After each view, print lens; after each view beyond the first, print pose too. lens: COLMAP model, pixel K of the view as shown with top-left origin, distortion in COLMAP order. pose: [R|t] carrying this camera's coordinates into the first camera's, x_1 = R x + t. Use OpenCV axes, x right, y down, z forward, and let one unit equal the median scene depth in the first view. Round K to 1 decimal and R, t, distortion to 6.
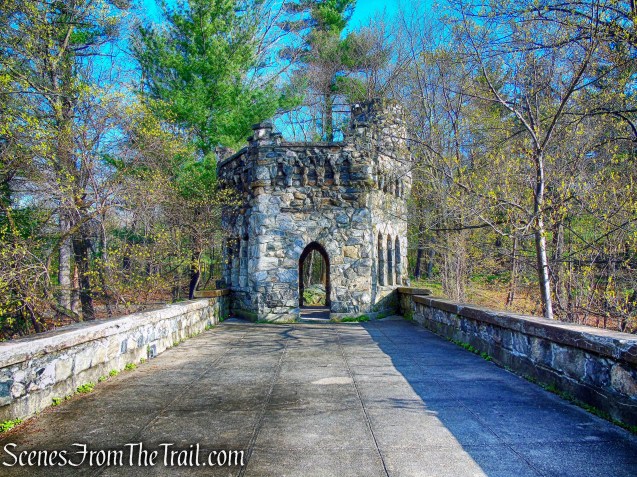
lens RADIAL K [[484.8, 0, 314.0], [0, 484.8, 237.6], [0, 0, 1]] dist [-0.009101, 0.000788]
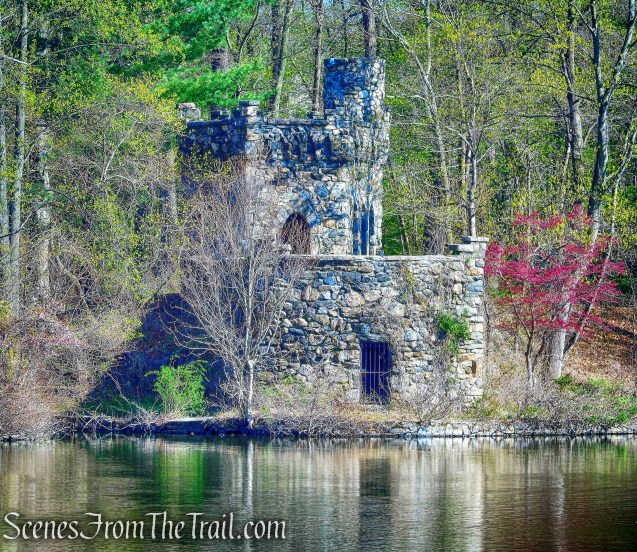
lens RADIAL K [[3759.2, 0, 318.8], [0, 3759.2, 275.9], [0, 0, 1]] dist [0.107268, 0.000000]
pose [[0.986670, 0.013856, 0.162143, -1.301823], [-0.023487, 0.998061, 0.057639, -0.333517], [-0.161030, -0.060679, 0.985082, -7.244504]]
